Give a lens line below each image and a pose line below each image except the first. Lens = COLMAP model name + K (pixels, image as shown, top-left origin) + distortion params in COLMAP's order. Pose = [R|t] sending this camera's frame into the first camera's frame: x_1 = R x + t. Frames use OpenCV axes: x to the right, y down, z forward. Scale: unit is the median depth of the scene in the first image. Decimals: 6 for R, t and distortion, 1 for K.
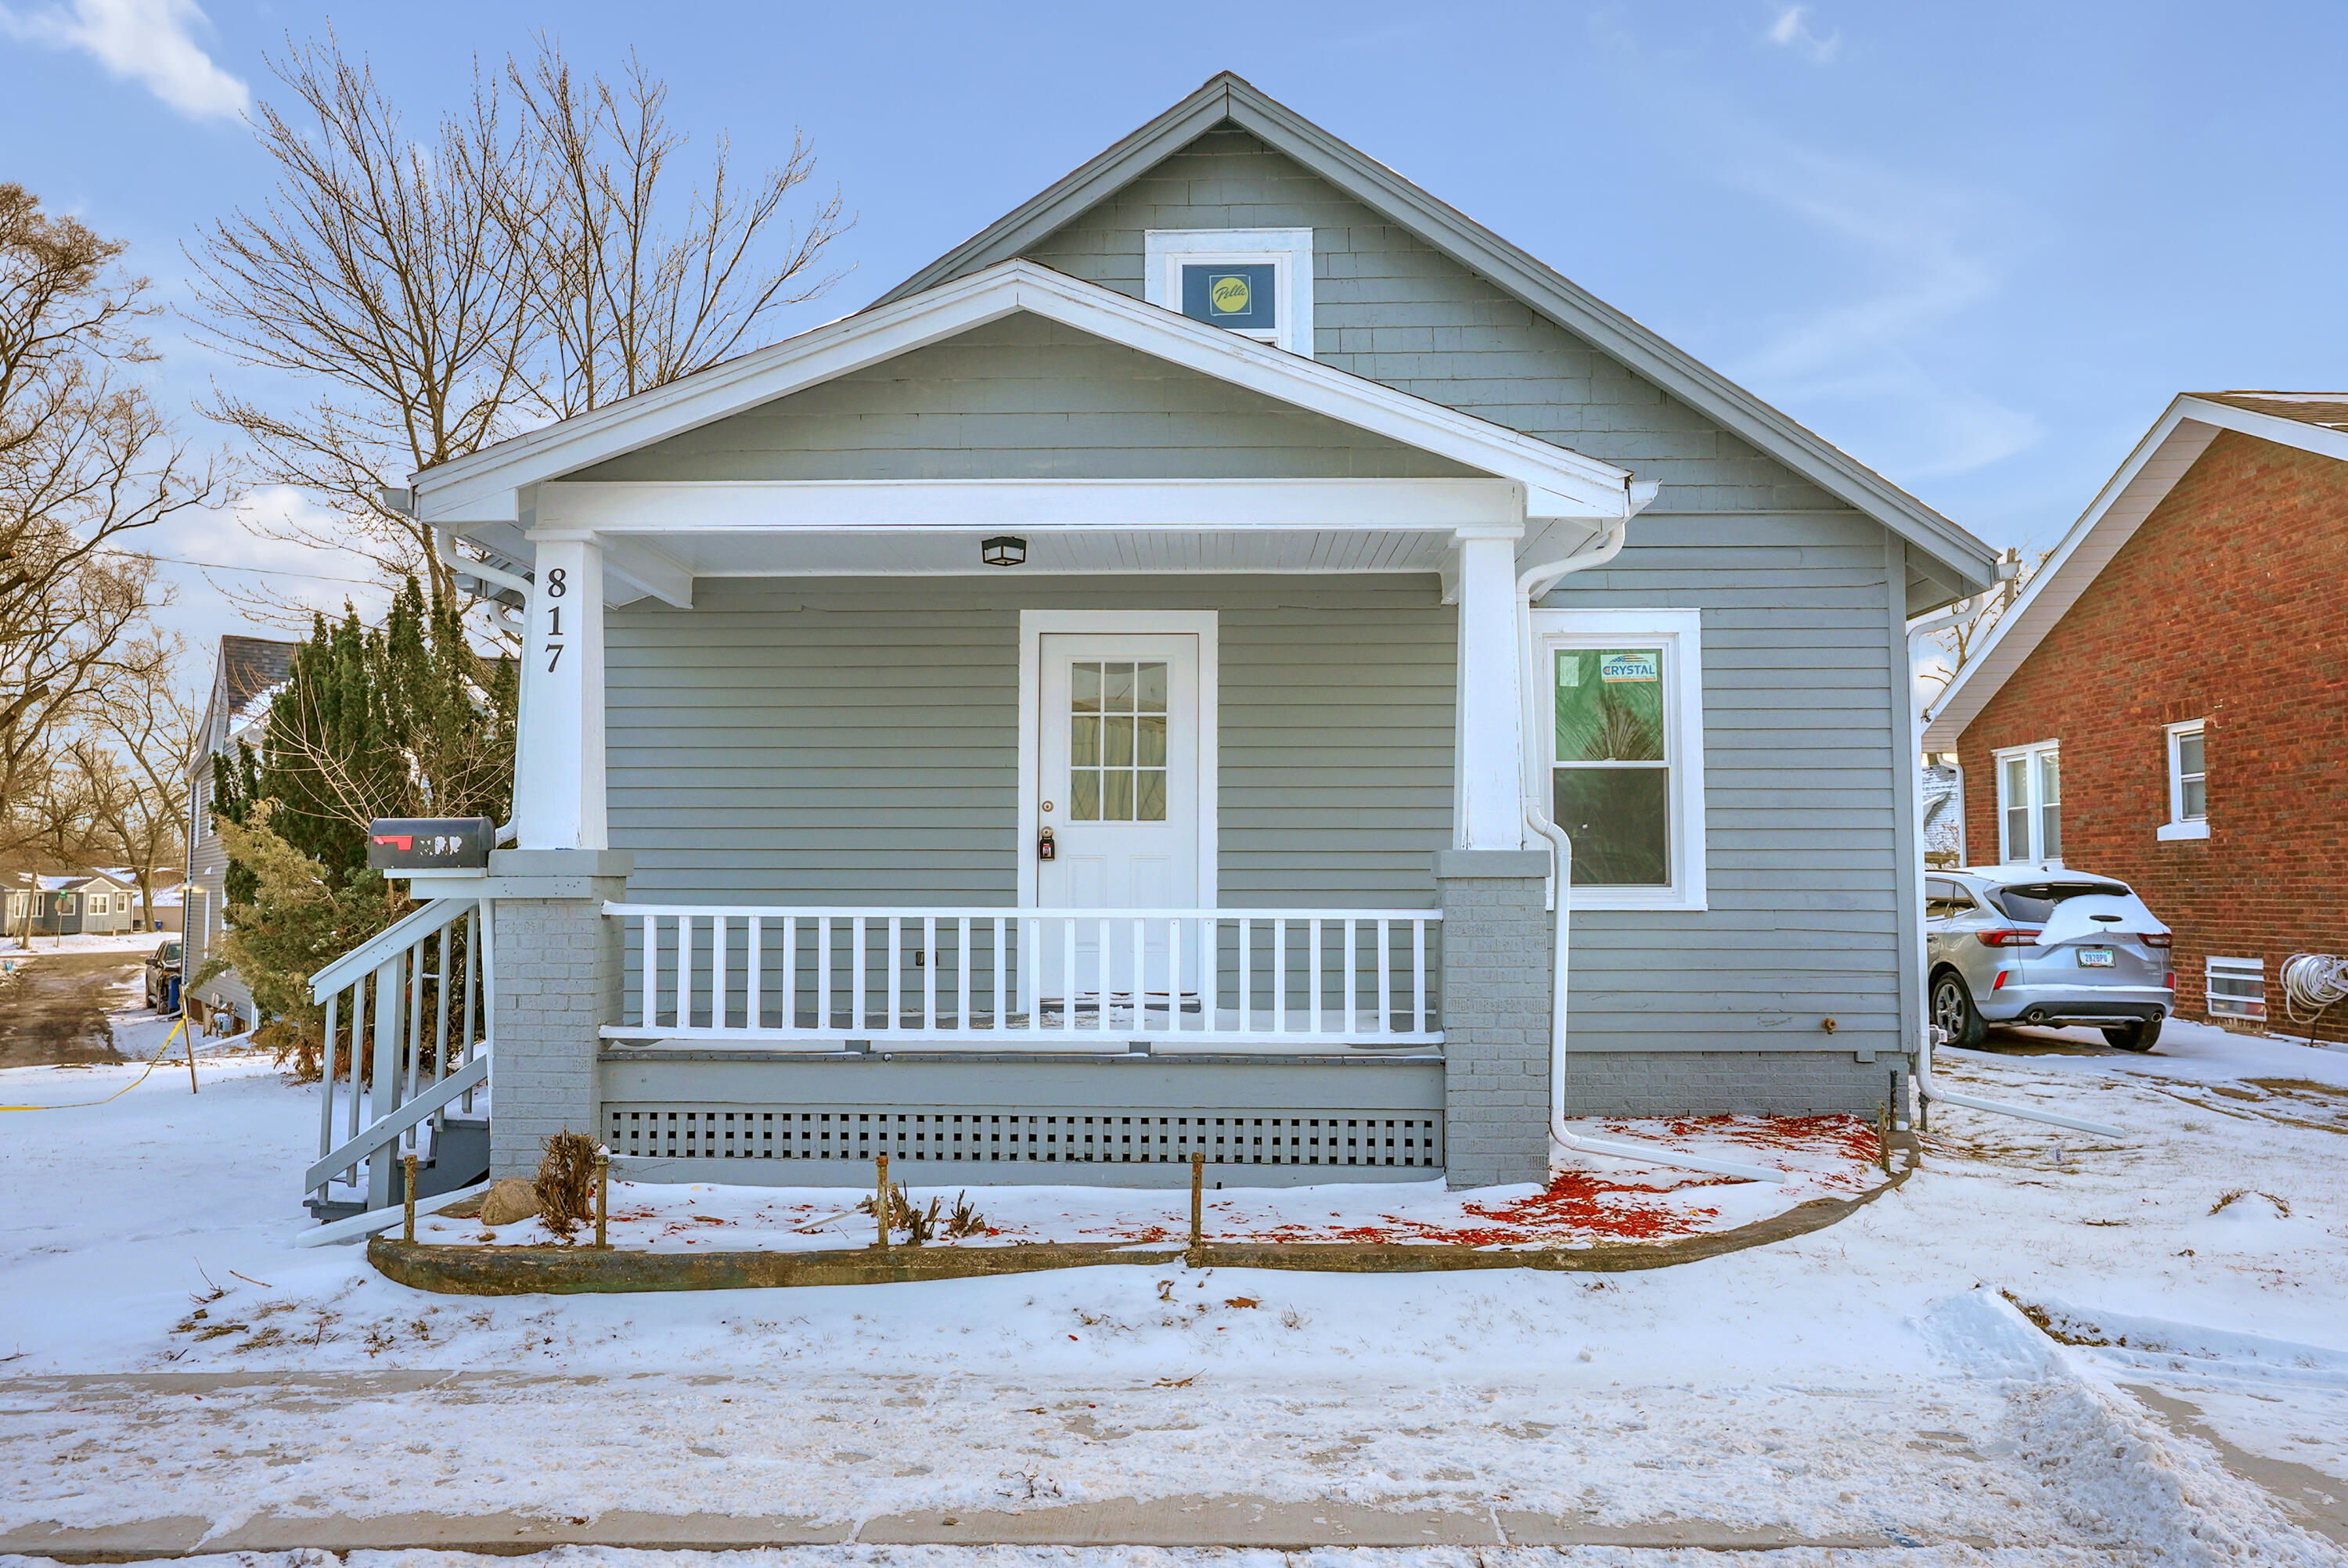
lens RADIAL K [[1778.0, 0, 1169.4], [0, 1778.0, 784.9], [0, 0, 1]] dist [0.004385, 0.008179]
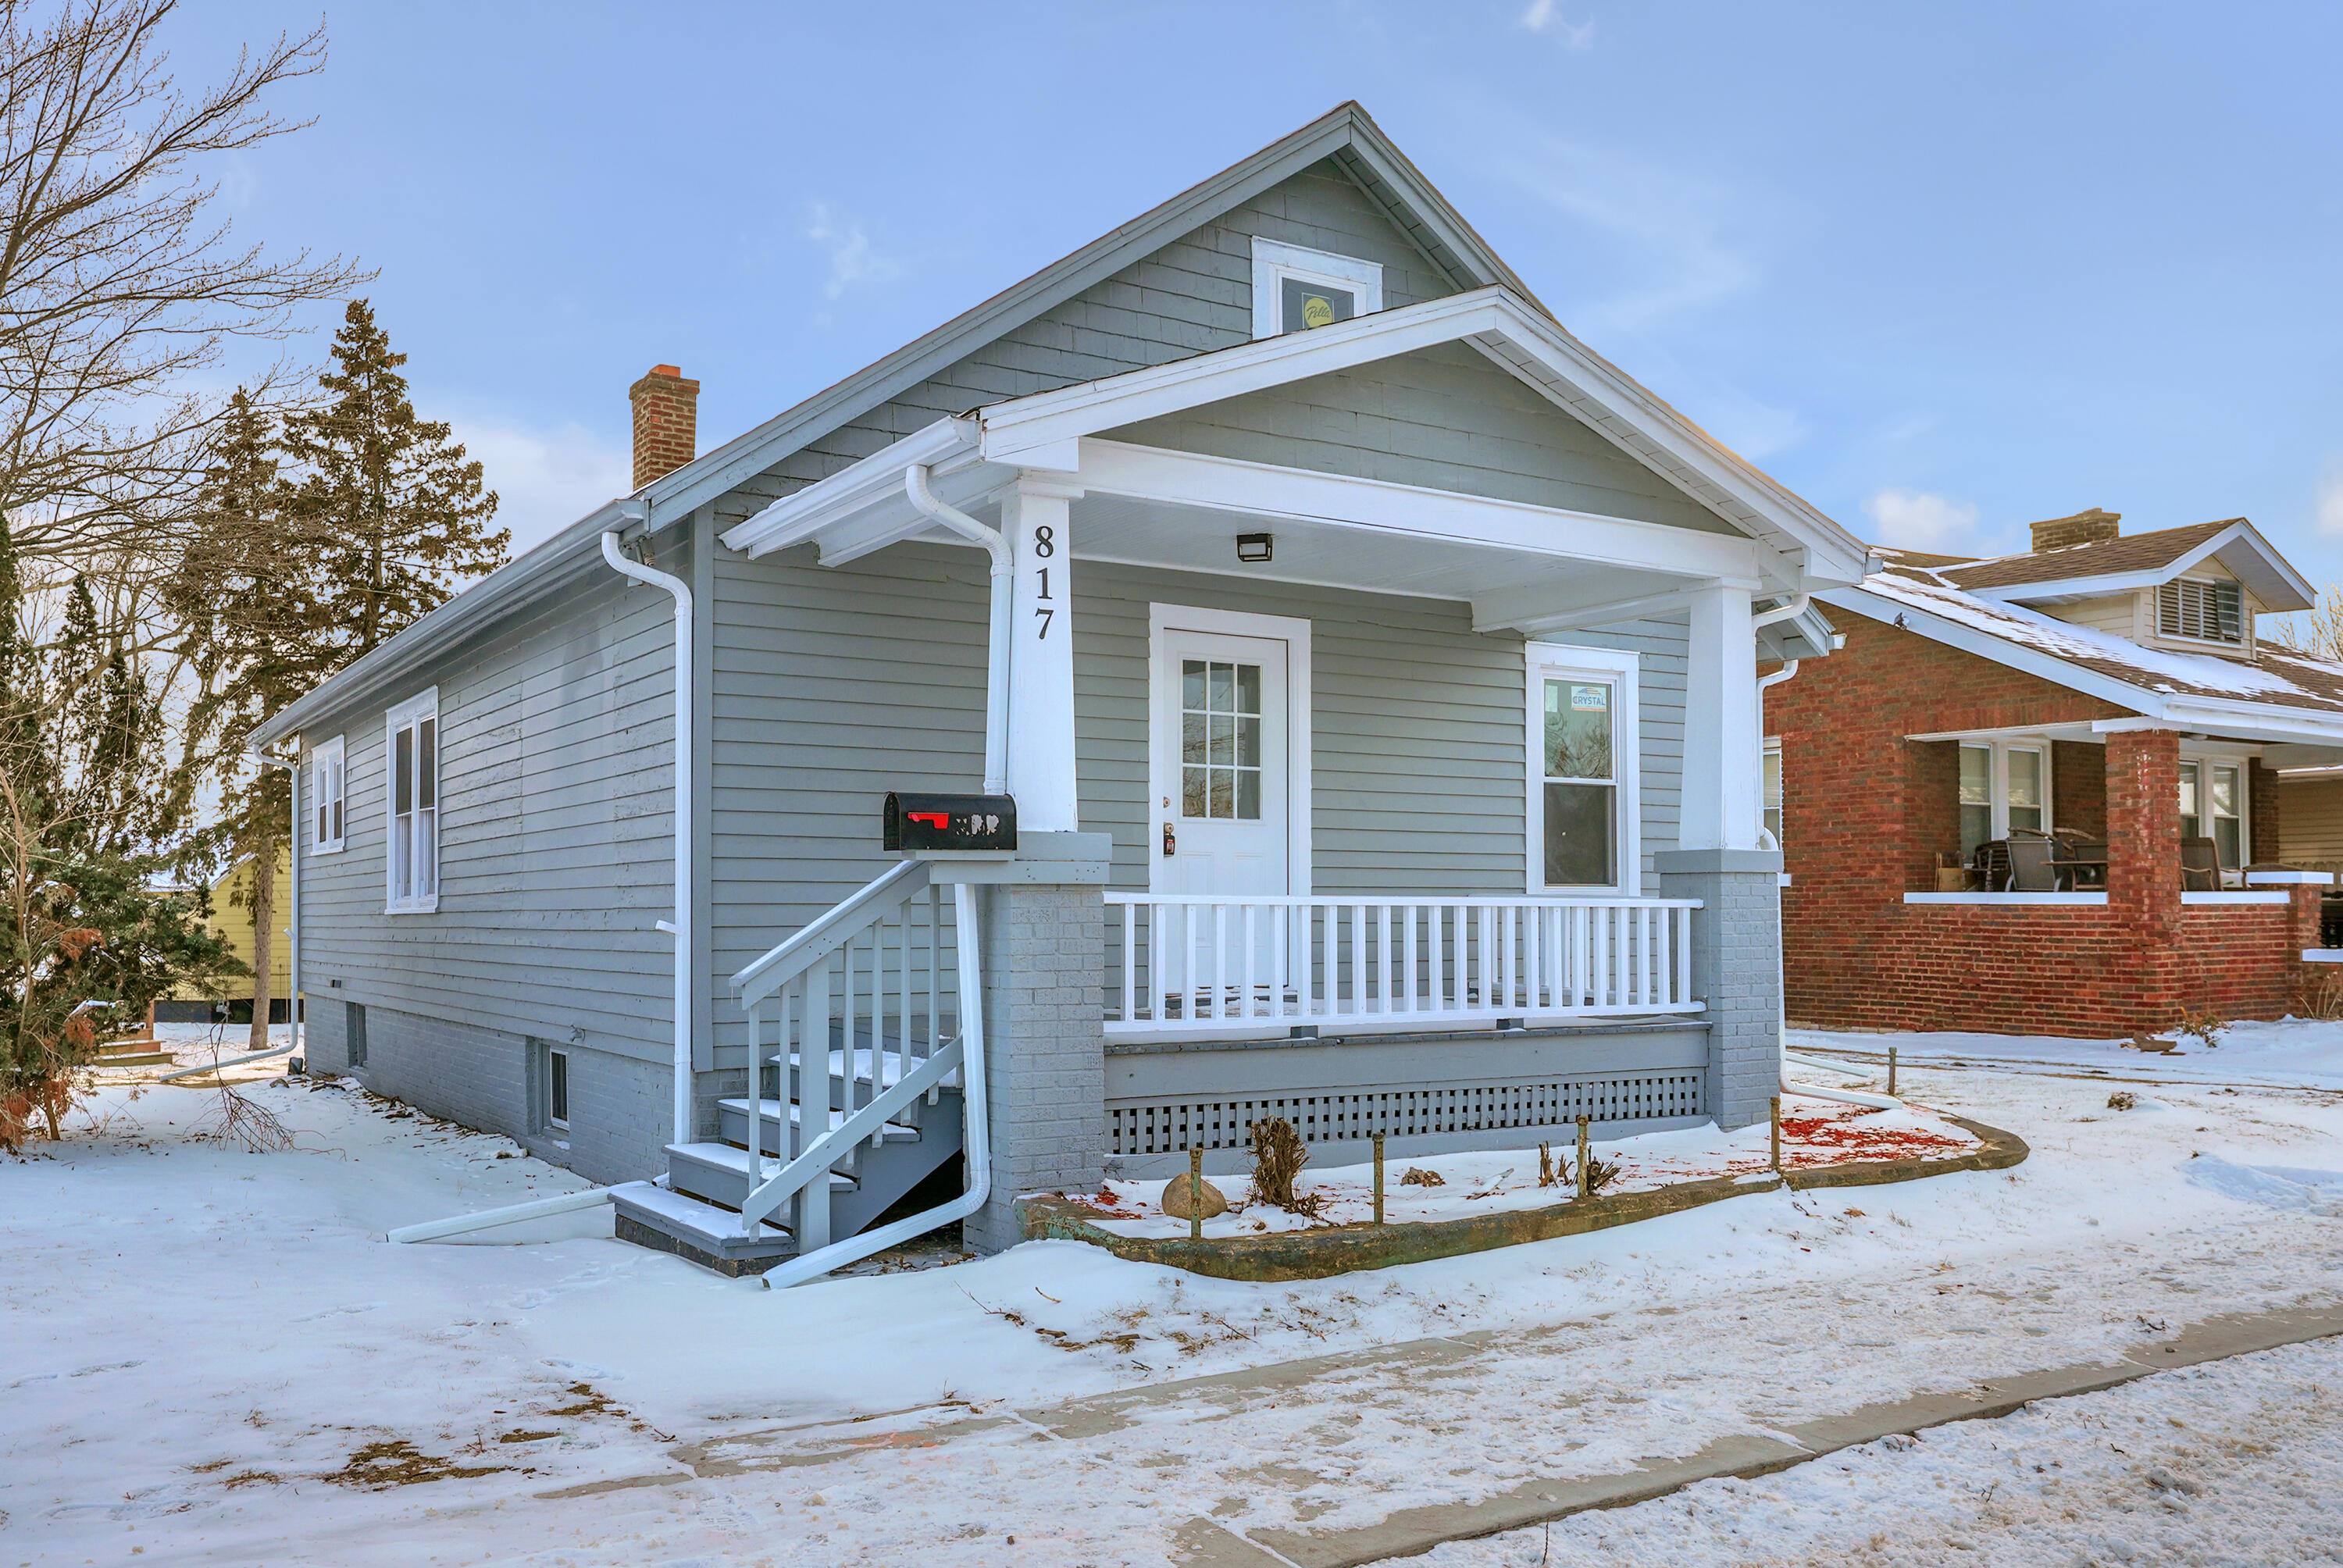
lens RADIAL K [[1877.7, 0, 1159.1], [0, 1877.7, 892.3], [0, 0, 1]] dist [0.006256, 0.016682]
pose [[0.835566, 0.004685, 0.549370, -0.667695], [-0.031578, 0.998720, 0.039511, 0.021685], [-0.548482, -0.050362, 0.834644, 0.120895]]
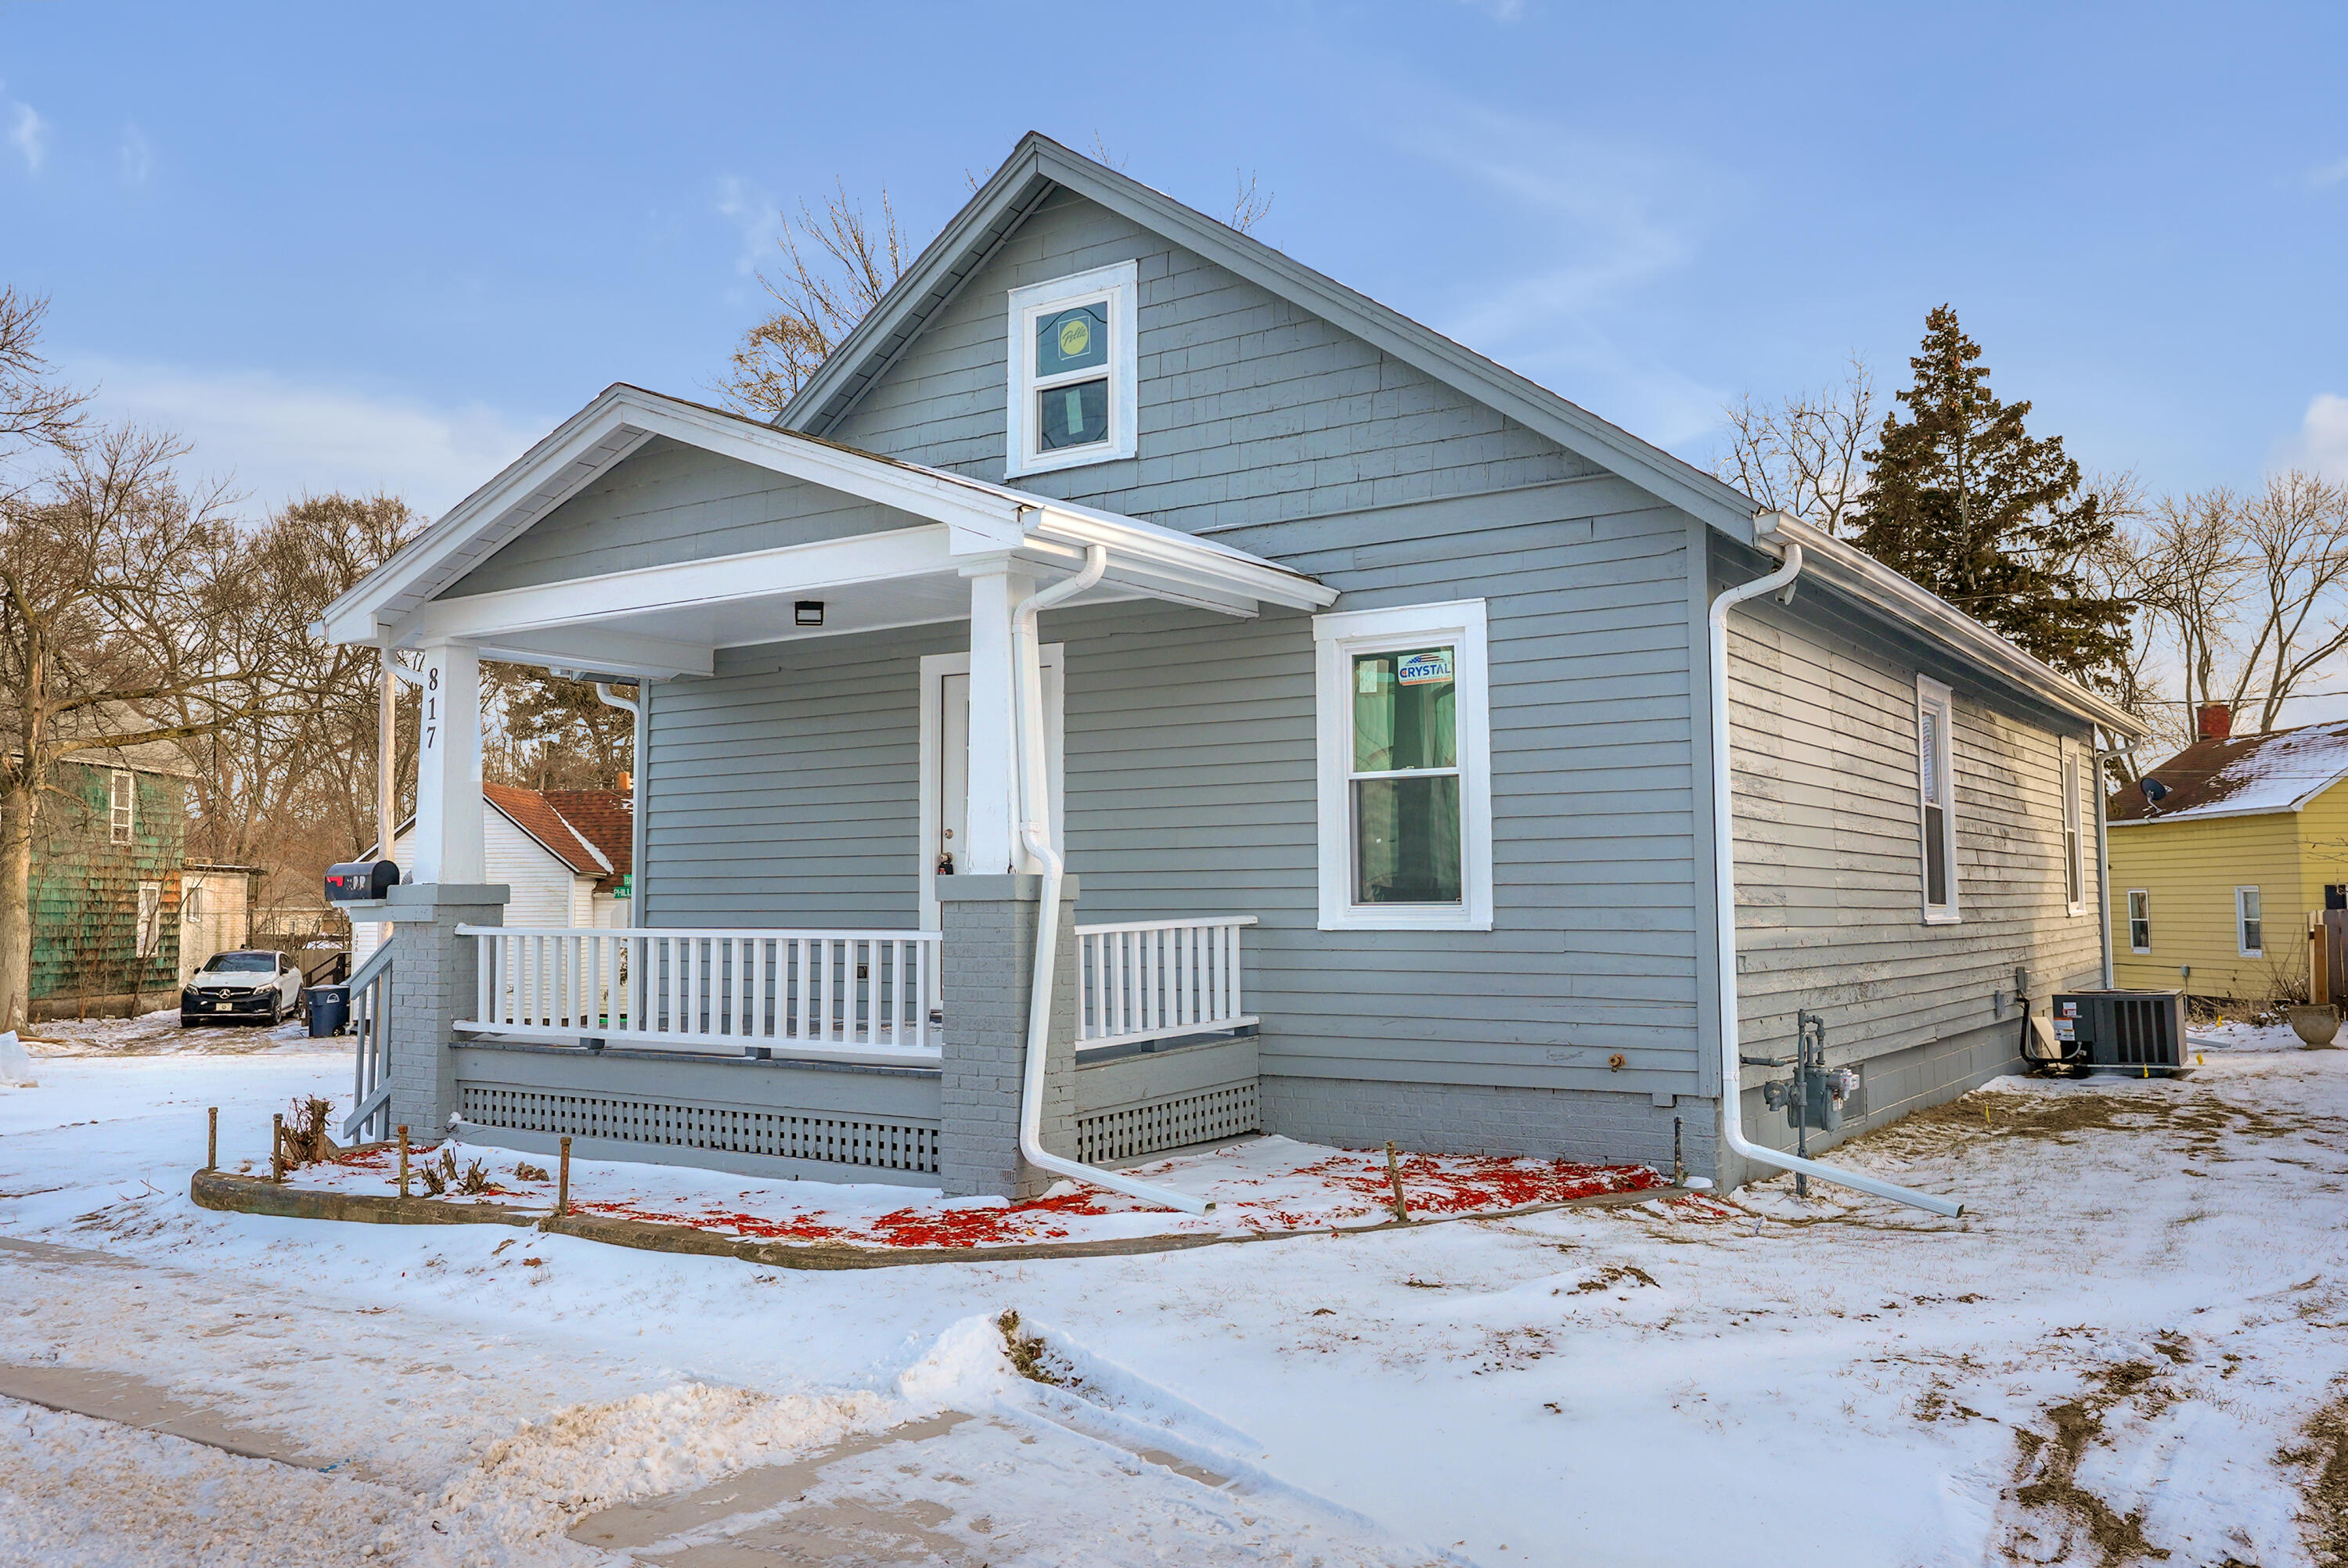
lens RADIAL K [[1881.5, 0, 1162.5], [0, 1881.5, 779.0], [0, 0, 1]] dist [0.006256, 0.016682]
pose [[0.841645, -0.042148, -0.538384, 0.682352], [0.039728, 0.999081, -0.016109, 0.002289], [0.538568, -0.007831, 0.842546, 0.101014]]
